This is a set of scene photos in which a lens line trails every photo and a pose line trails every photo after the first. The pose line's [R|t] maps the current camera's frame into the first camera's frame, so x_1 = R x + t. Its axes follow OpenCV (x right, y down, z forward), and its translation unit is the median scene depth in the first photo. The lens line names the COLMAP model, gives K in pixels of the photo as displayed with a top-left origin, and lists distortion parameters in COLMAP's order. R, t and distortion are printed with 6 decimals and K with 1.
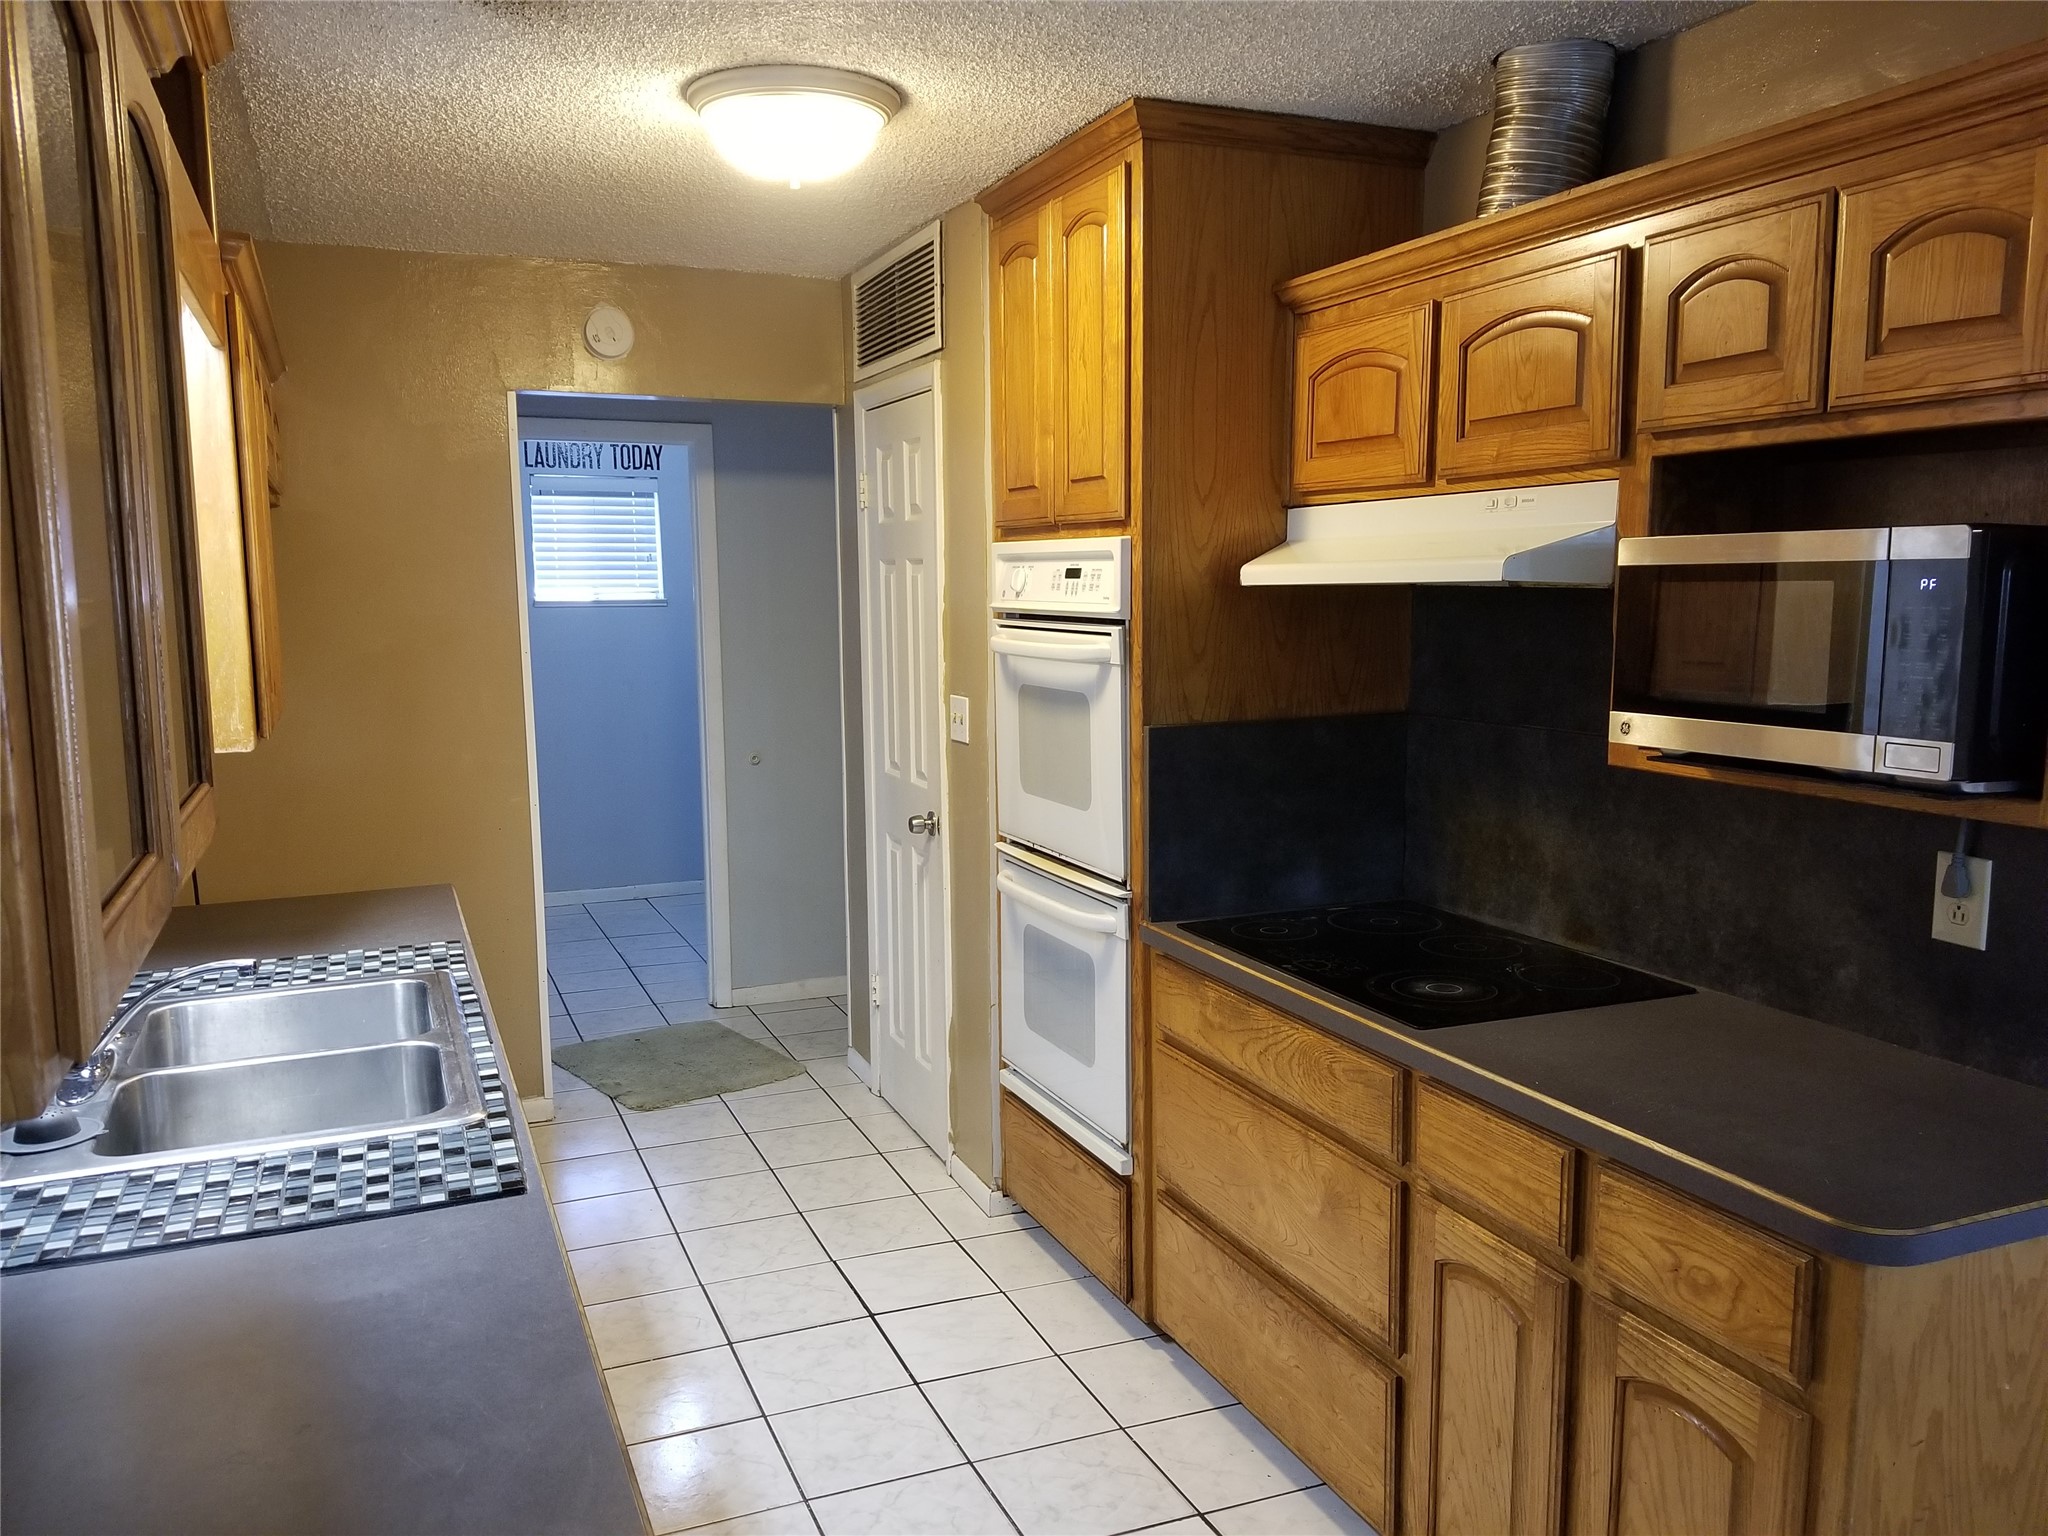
lens RADIAL K [[1622.2, 0, 1024.0], [0, 1622.2, 768.0], [0, 0, 1]] dist [0.058602, -0.097371]
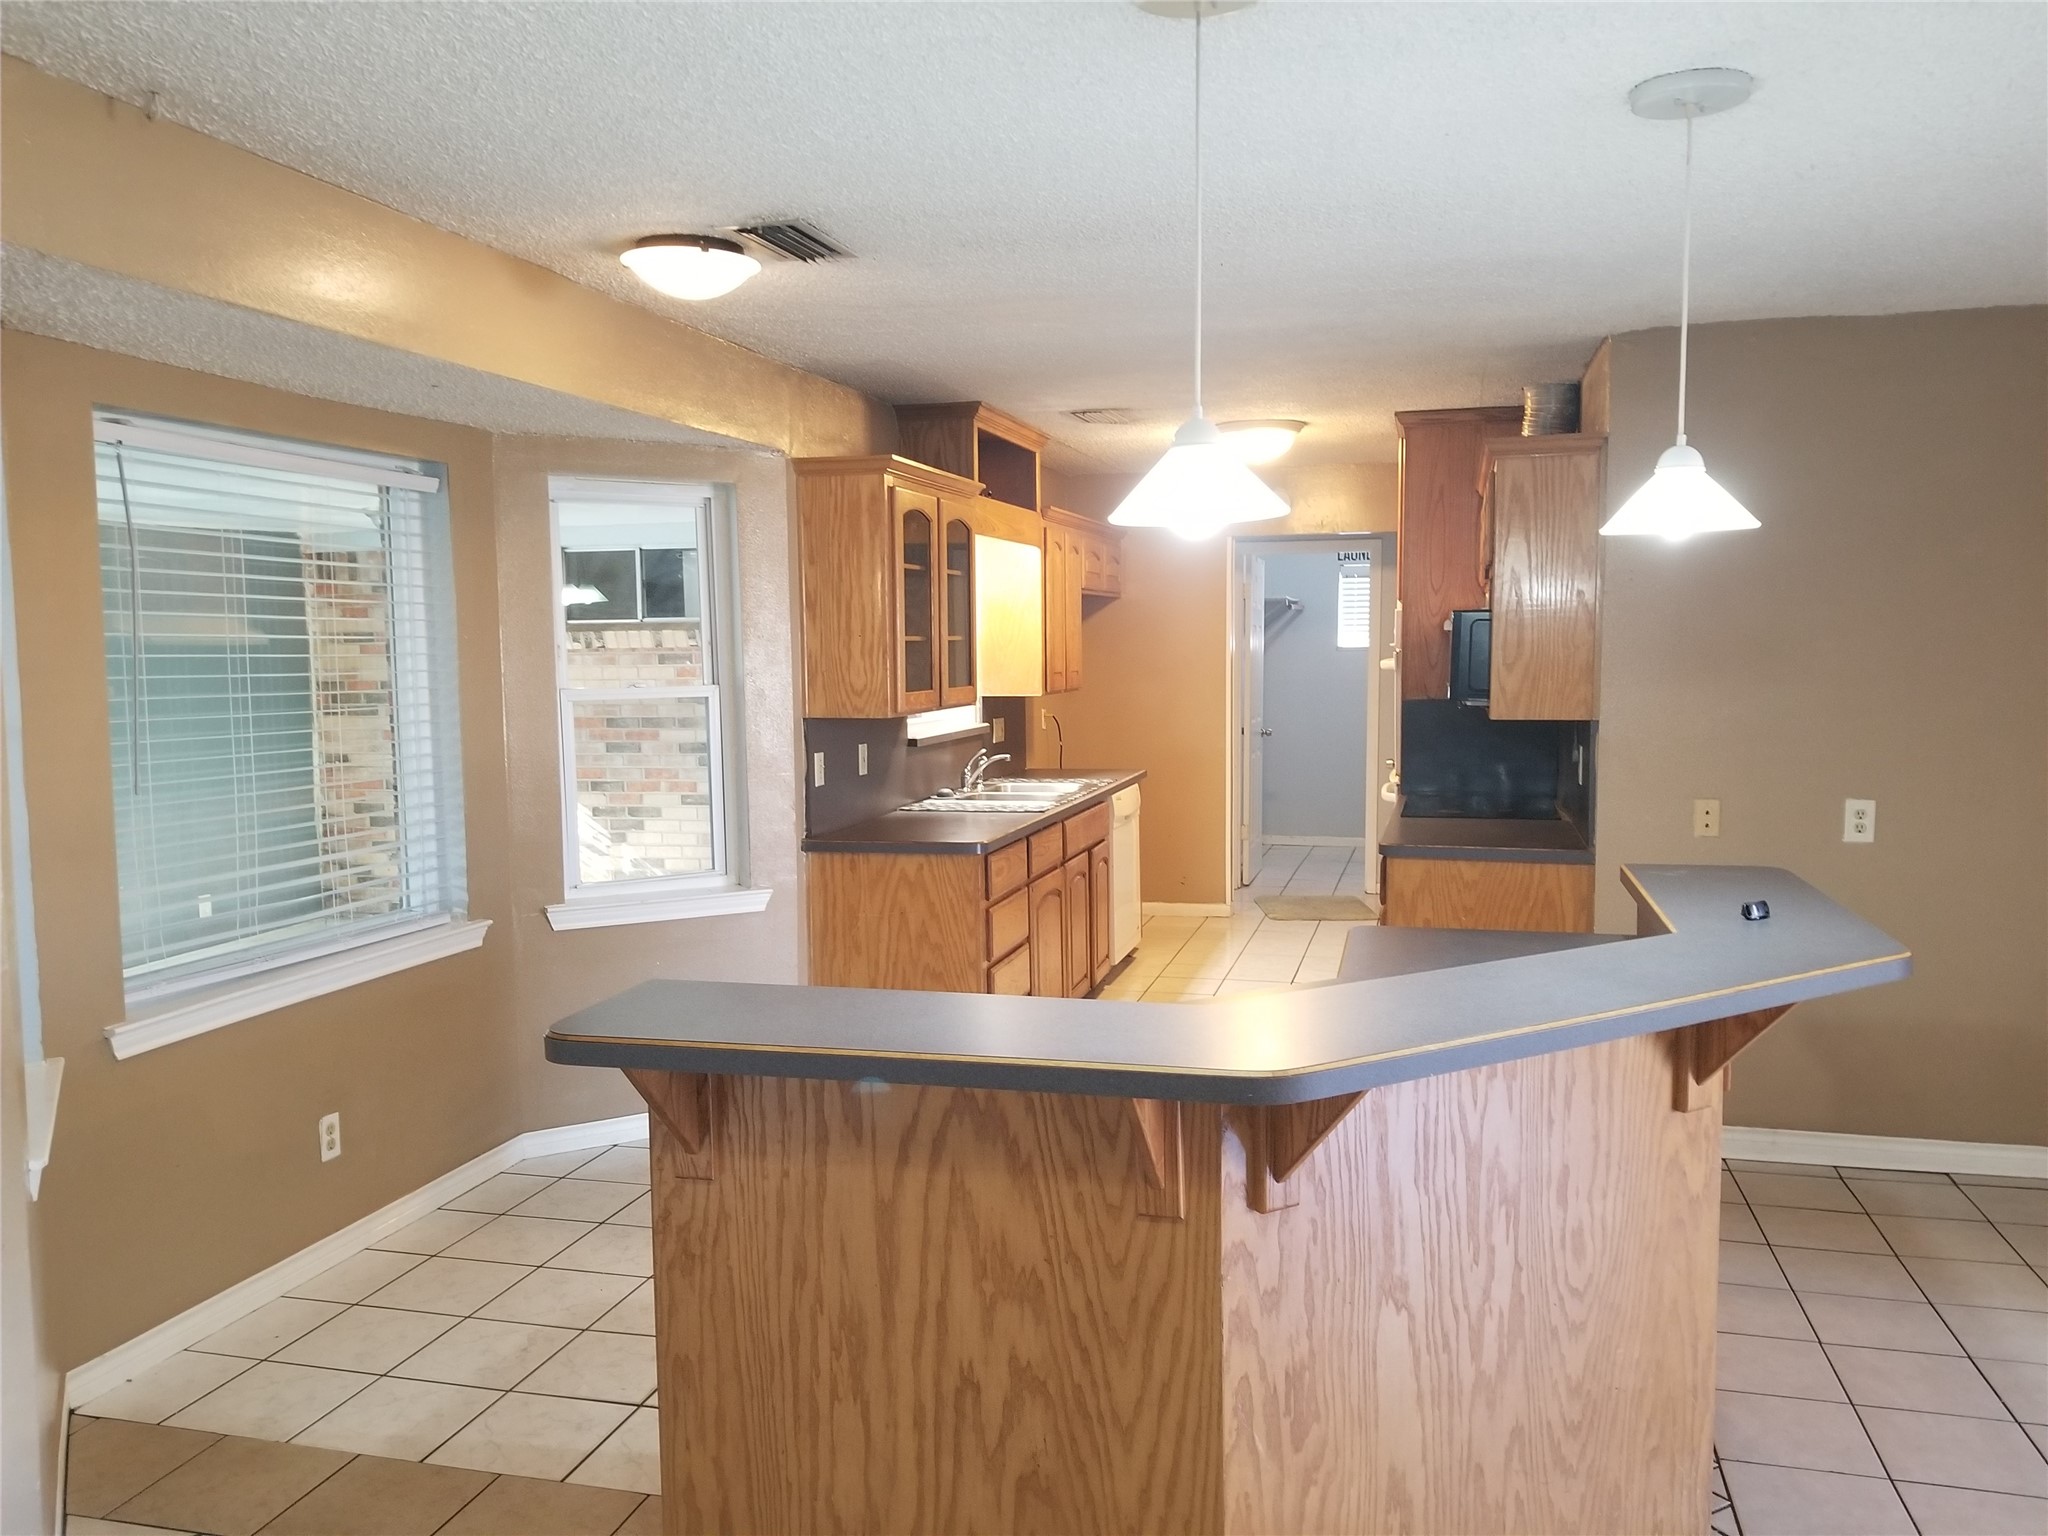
lens RADIAL K [[1667.0, 0, 1026.0], [0, 1667.0, 742.4], [0, 0, 1]] dist [0.131317, -0.227817]
pose [[0.793061, 0.037608, -0.607980, 1.189410], [-0.069964, 0.997111, -0.029584, 0.149570], [0.605111, 0.065999, 0.793401, -1.184605]]
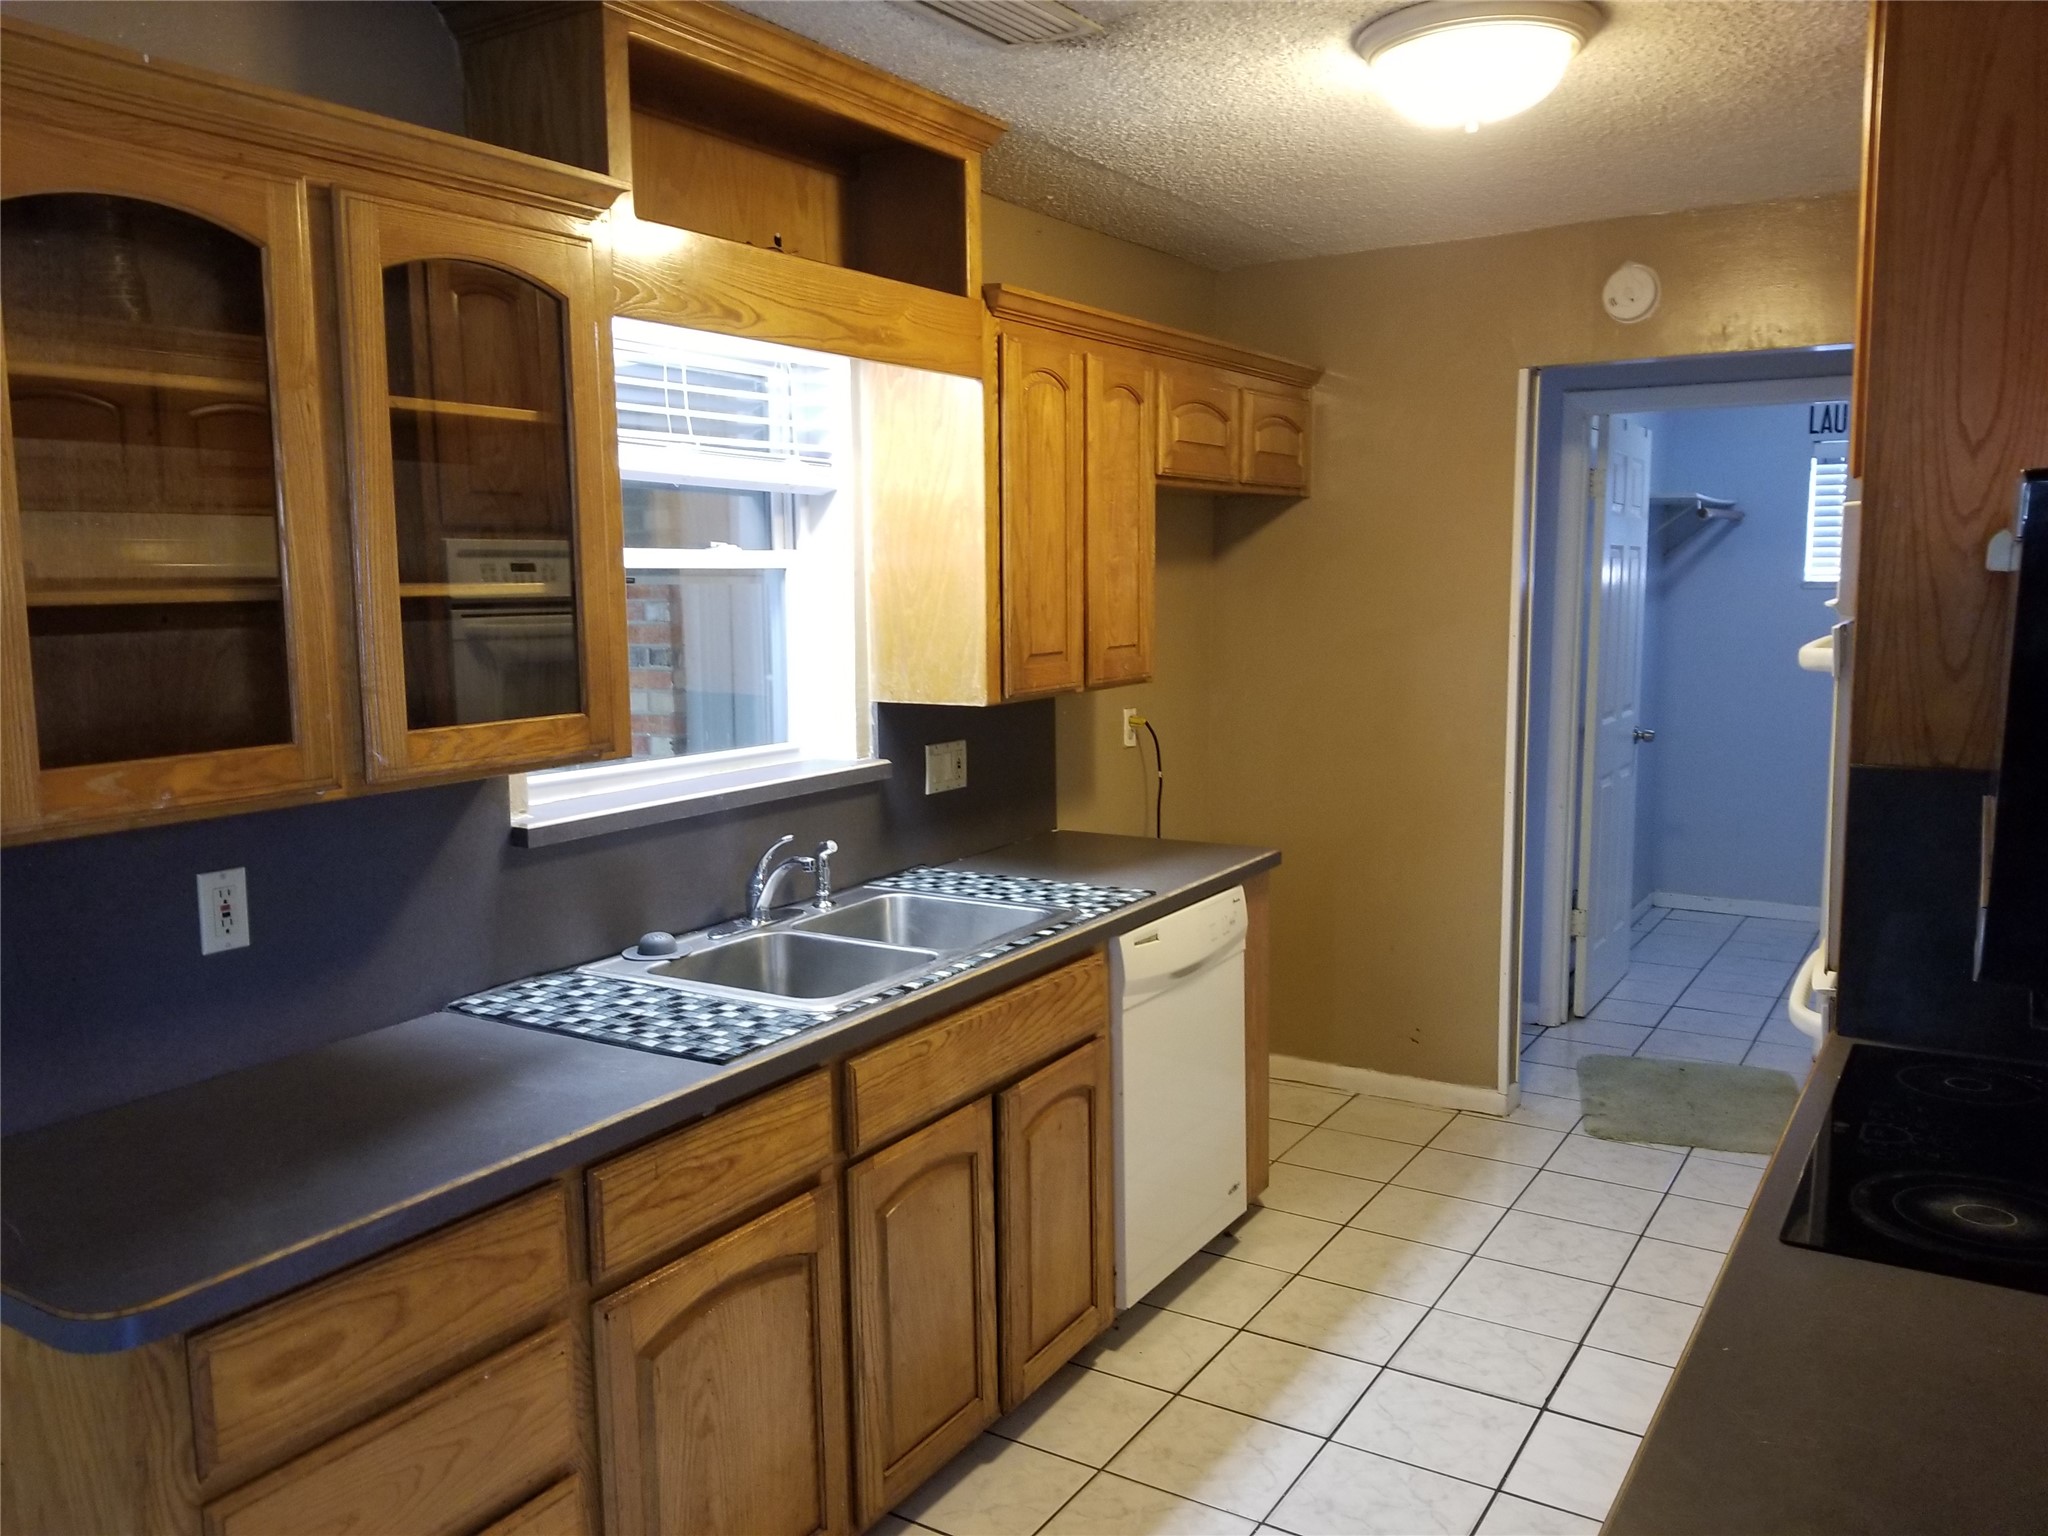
lens RADIAL K [[1601.3, 0, 979.0], [0, 1601.3, 751.9], [0, 0, 1]] dist [0.091477, -0.135921]
pose [[0.558261, 0.094425, -0.824274, 0.539380], [-0.092202, 0.994409, 0.051469, -0.038399], [0.824526, 0.047266, 0.563846, 0.317423]]
